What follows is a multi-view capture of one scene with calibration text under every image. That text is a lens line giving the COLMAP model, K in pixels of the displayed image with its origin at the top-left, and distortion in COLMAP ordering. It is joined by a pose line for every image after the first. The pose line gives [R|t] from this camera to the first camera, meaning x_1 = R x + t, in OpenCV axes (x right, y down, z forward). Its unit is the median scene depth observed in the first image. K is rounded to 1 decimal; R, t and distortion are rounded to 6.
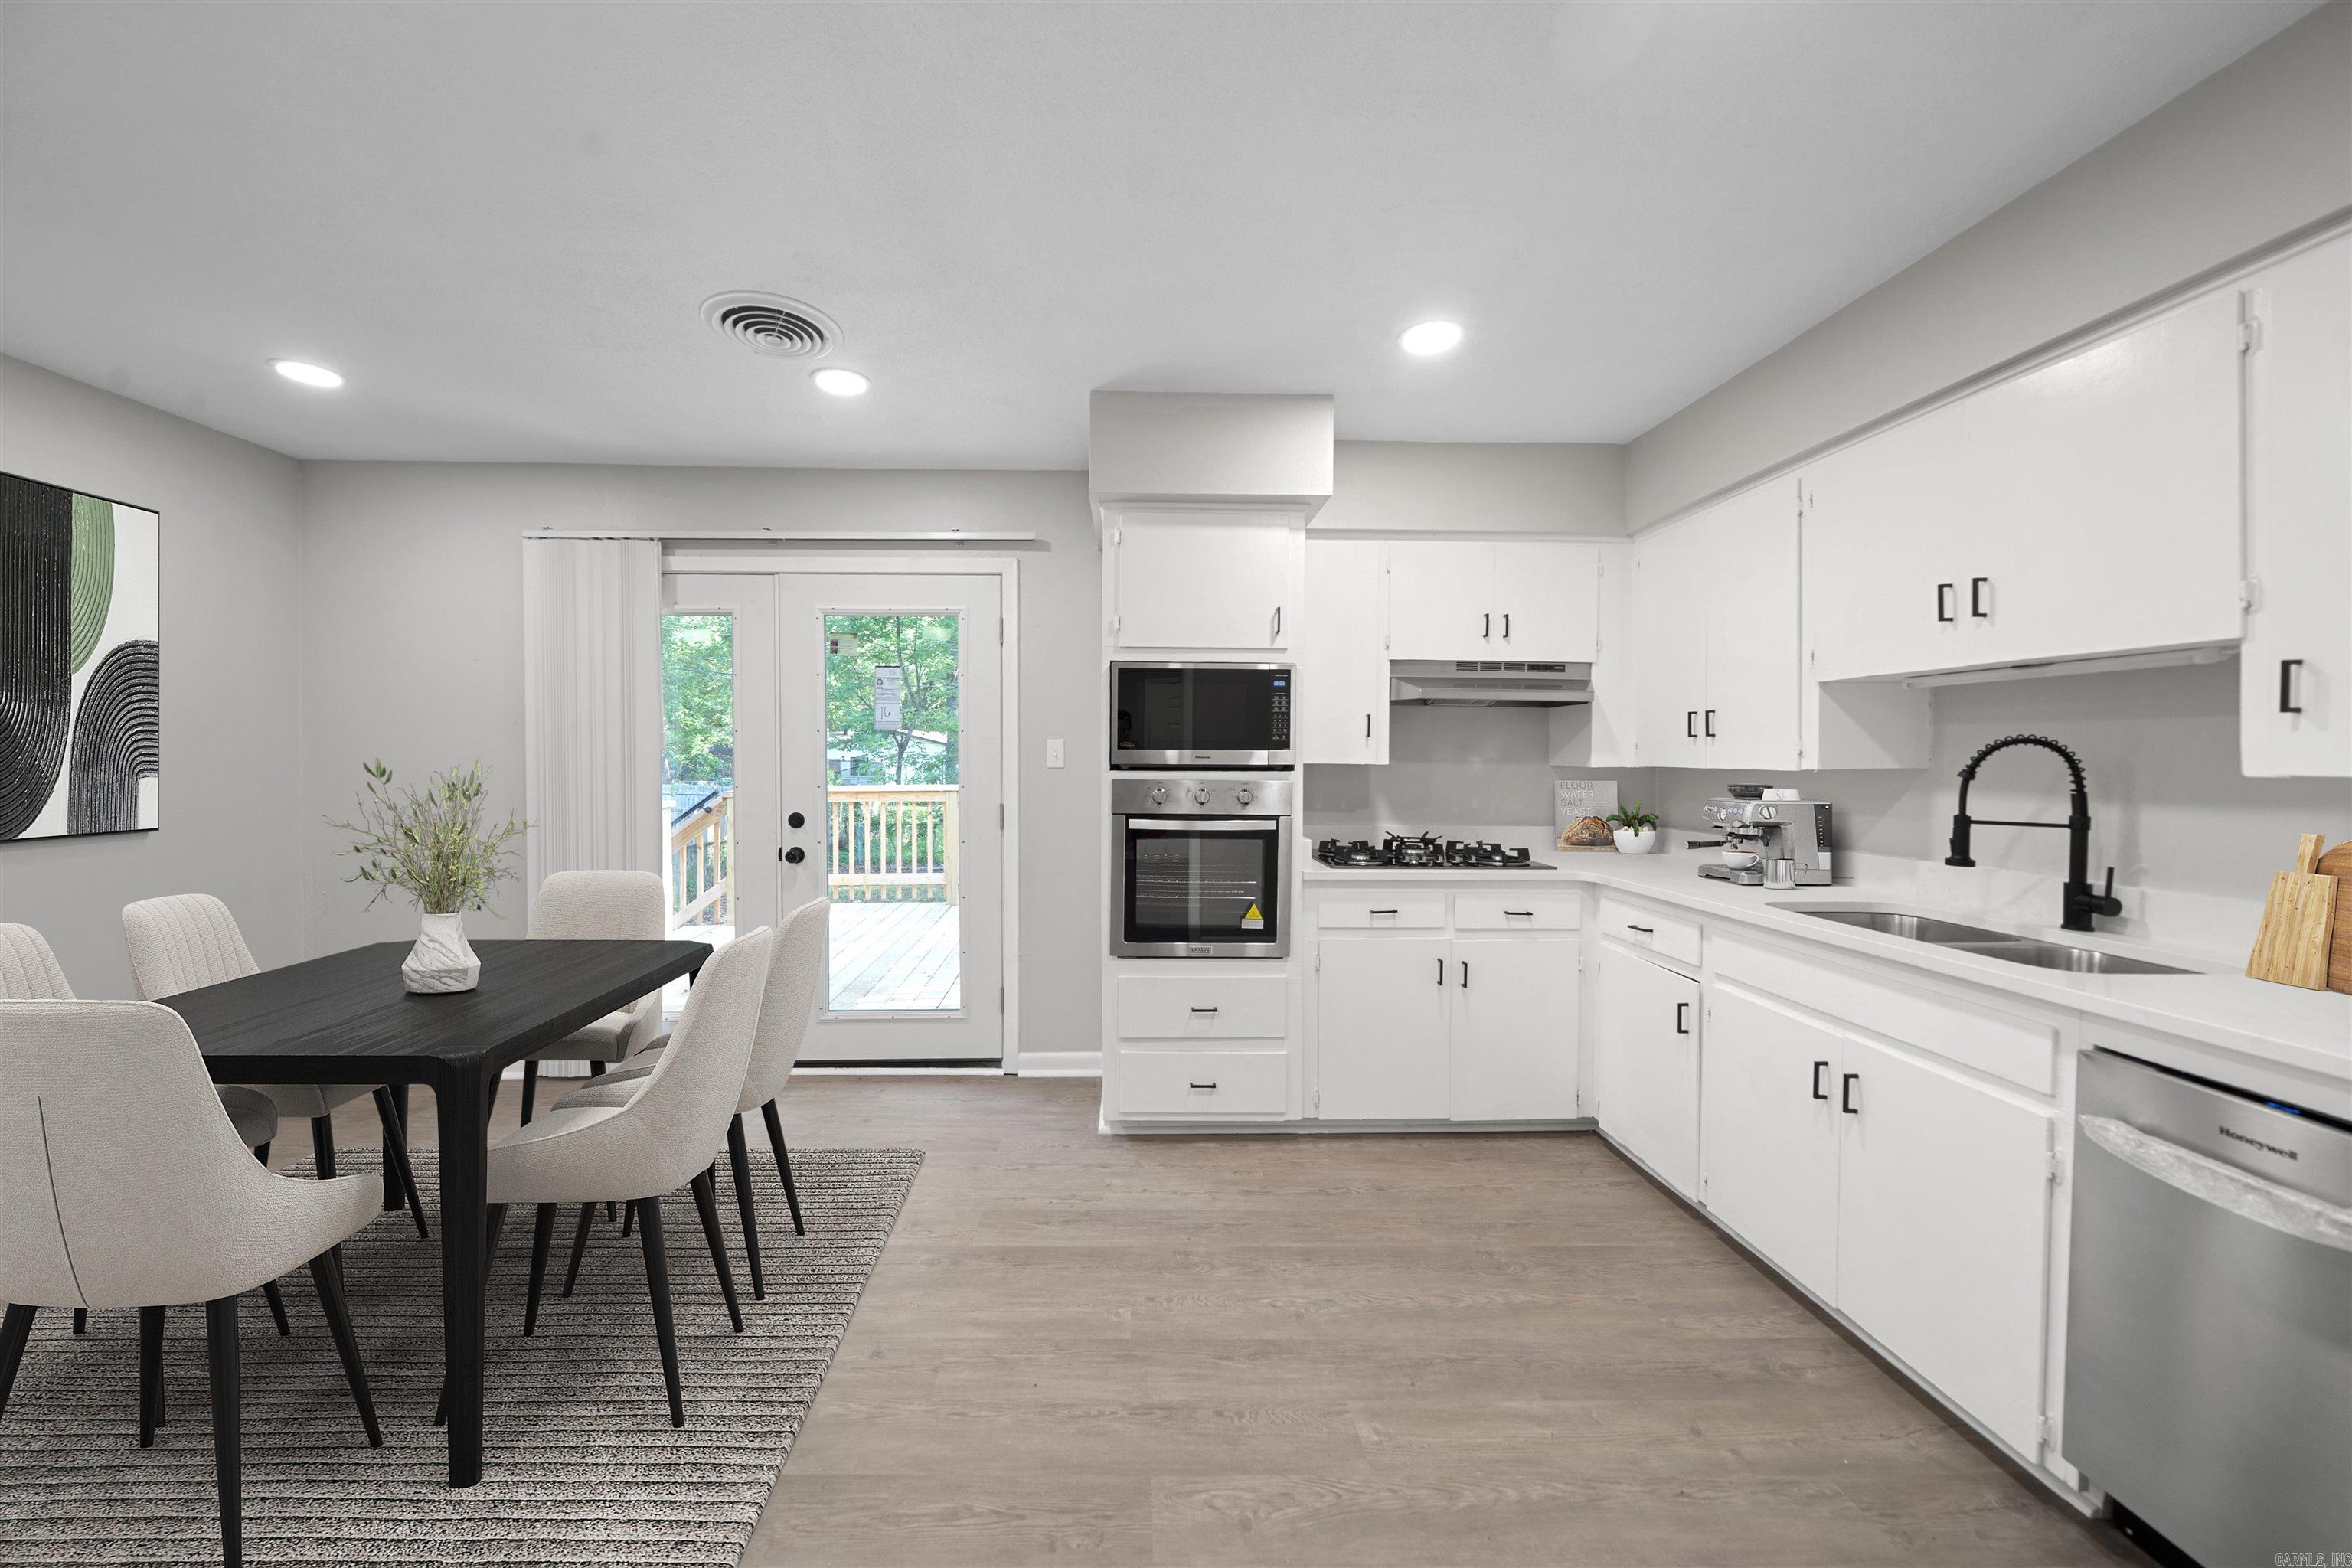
lens RADIAL K [[828.1, 0, 1138.4], [0, 828.1, 761.0], [0, 0, 1]] dist [-0.000830, -0.000096]
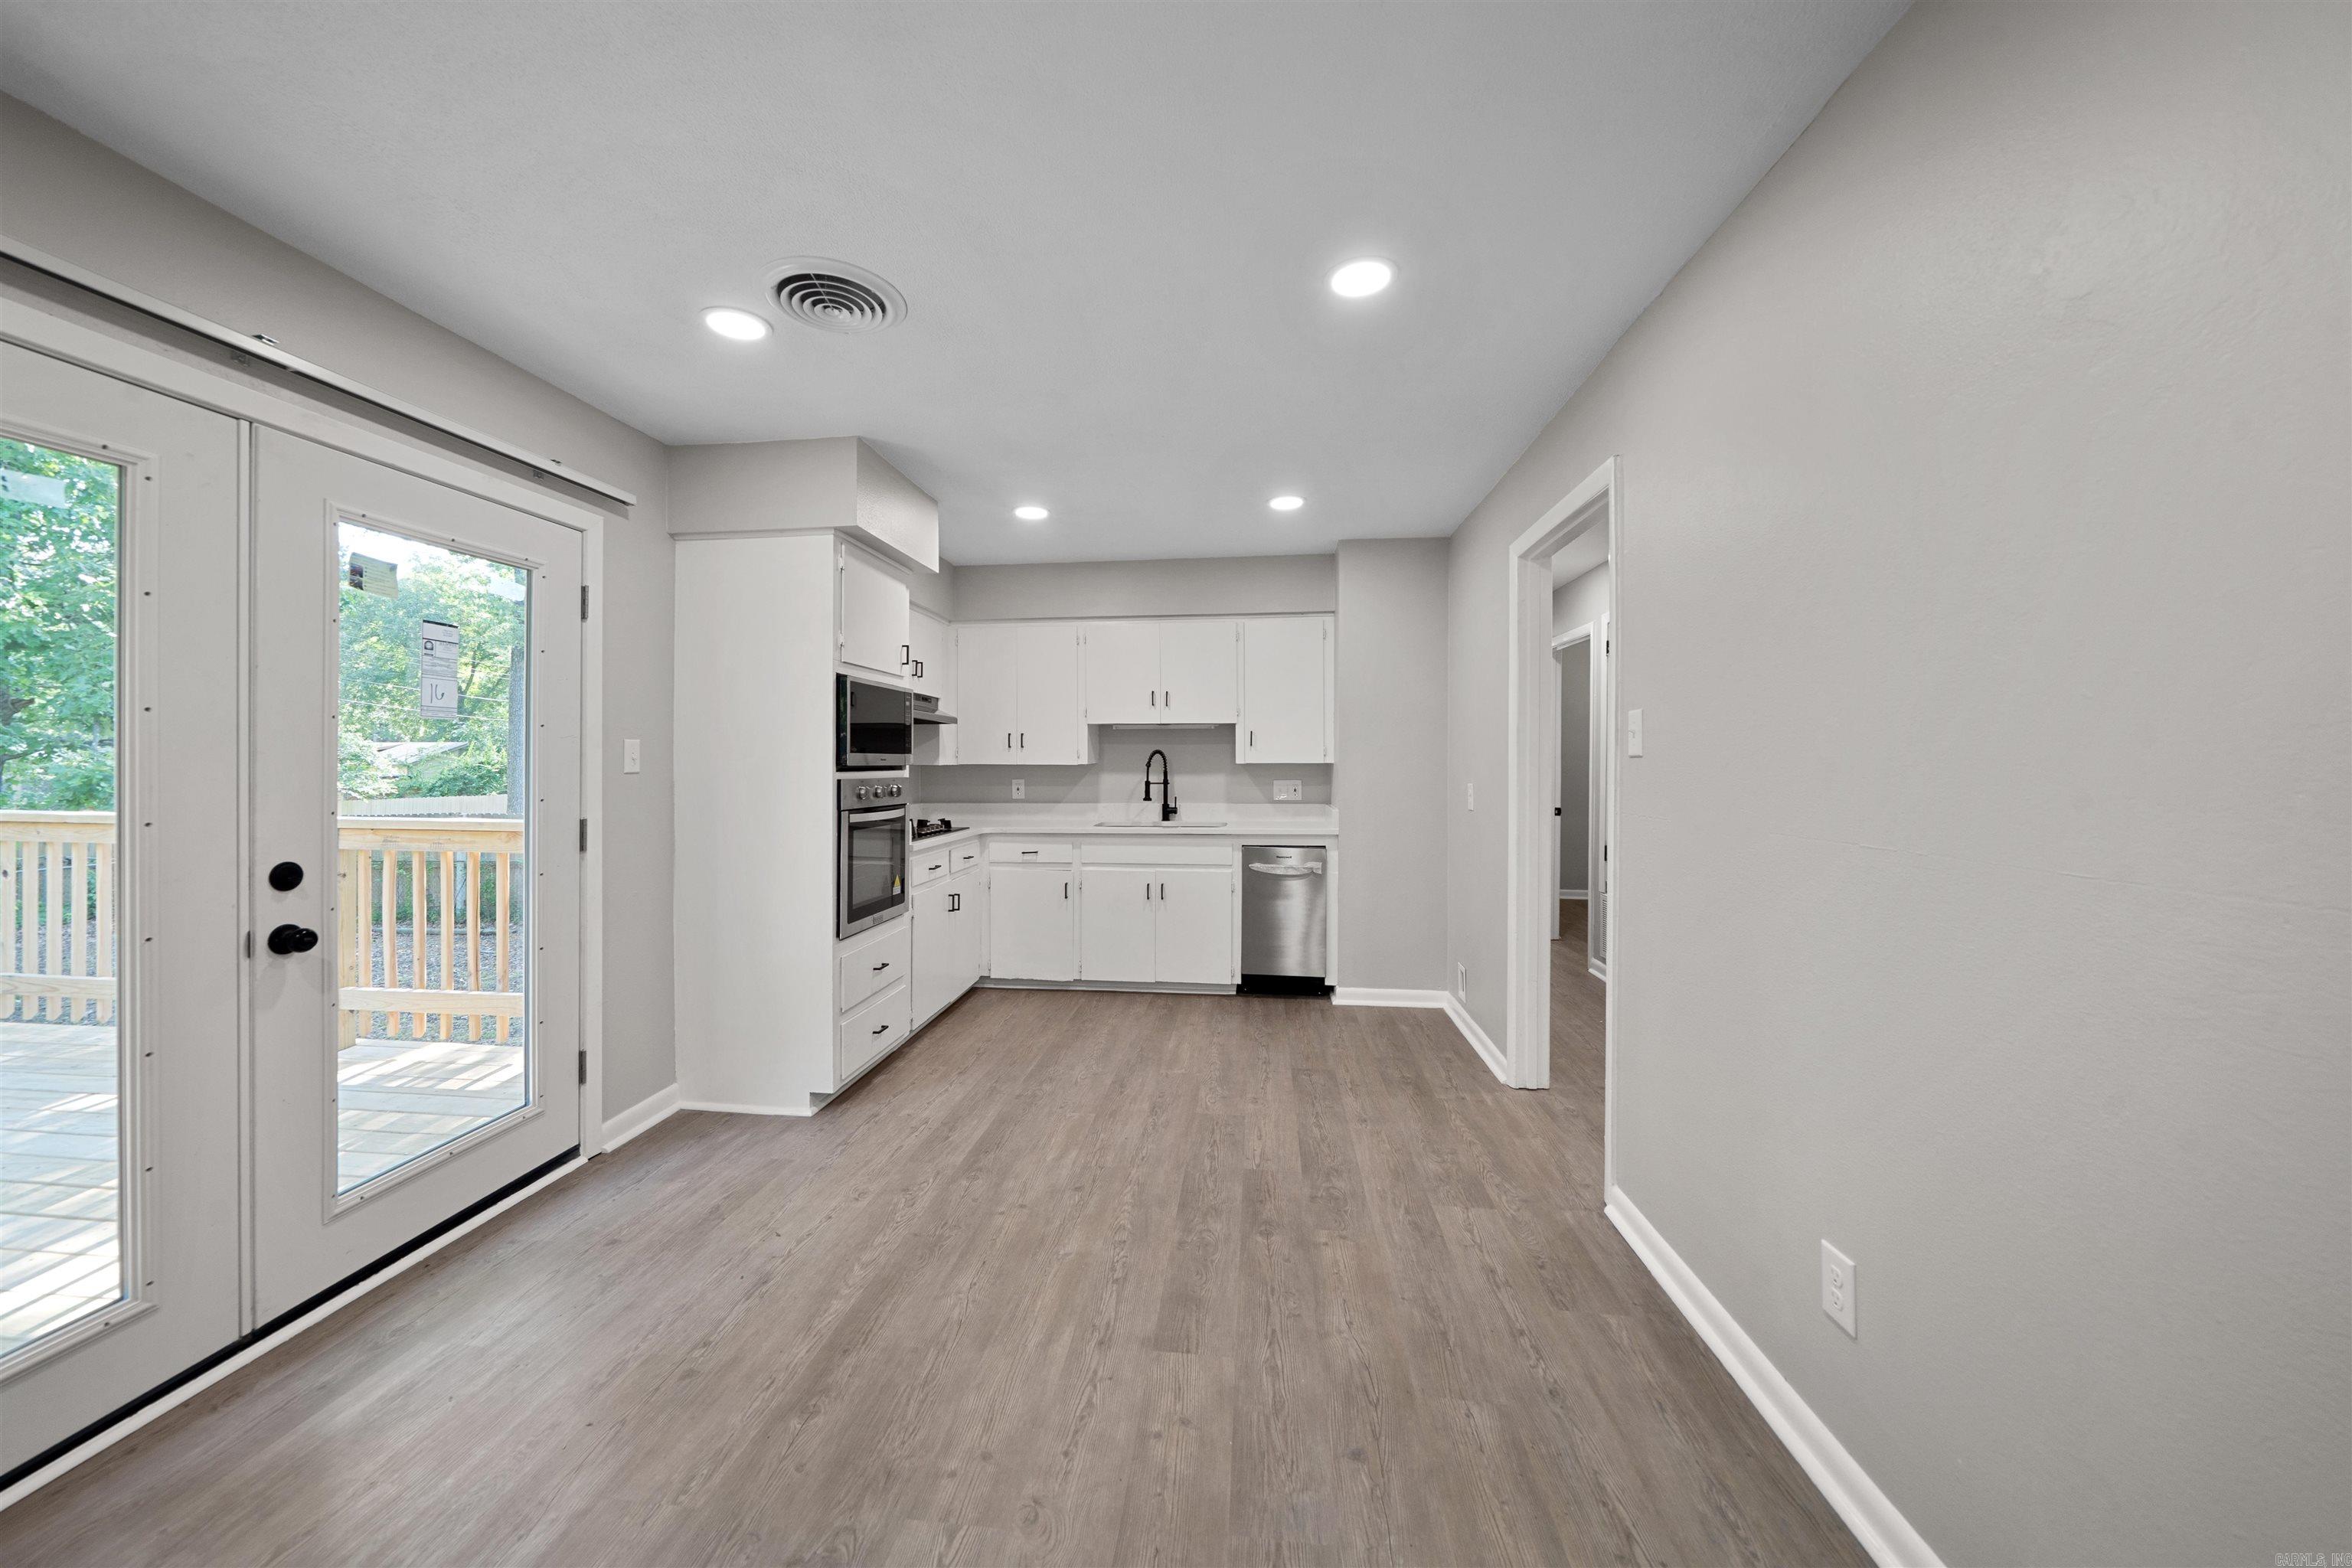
lens RADIAL K [[840.3, 0, 1143.1], [0, 840.3, 750.7], [0, 0, 1]] dist [-0.001953, -0.000377]
pose [[0.150828, 0.008084, 0.988527, -1.356577], [0.007931, 0.999924, -0.009388, -0.003592], [-0.988528, 0.009256, 0.150753, 0.536850]]
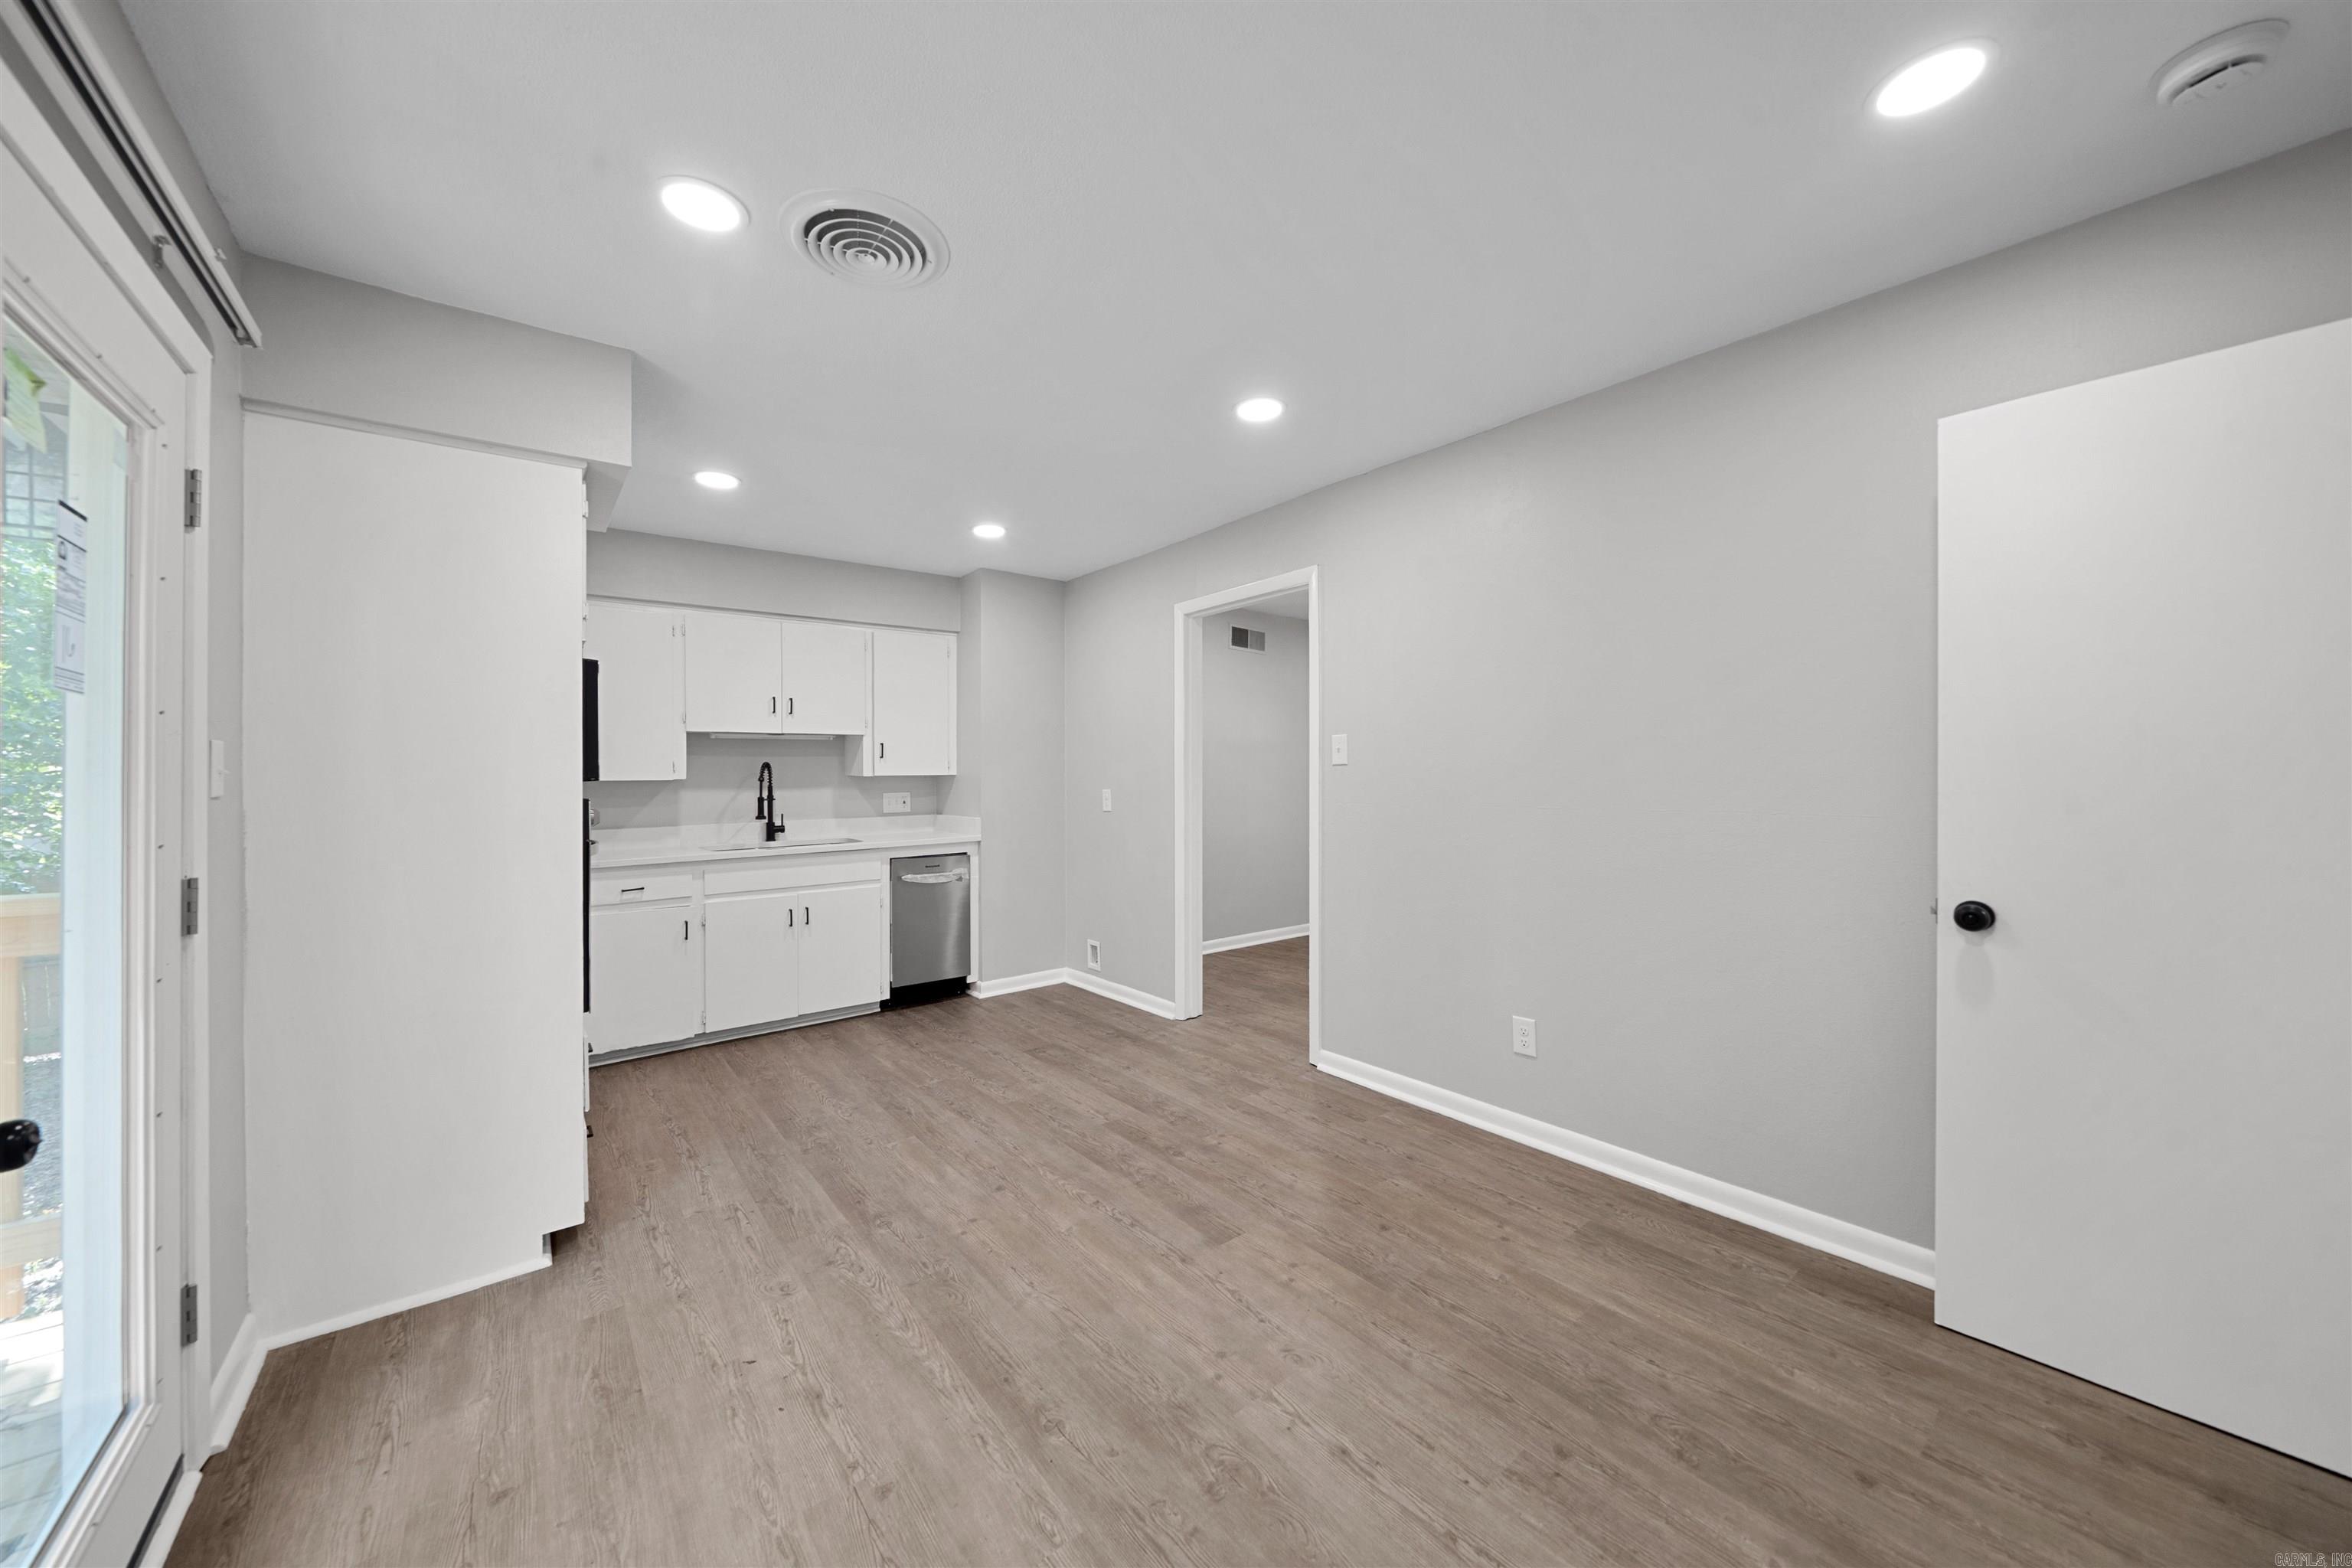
lens RADIAL K [[840.8, 0, 1160.6], [0, 840.8, 762.9], [0, 0, 1]] dist [-0.000186, -0.000158]
pose [[-0.603742, 0.012205, 0.797086, -1.310998], [0.014630, 0.999884, -0.004229, -0.002871], [-0.797045, 0.009108, -0.603851, 1.312648]]
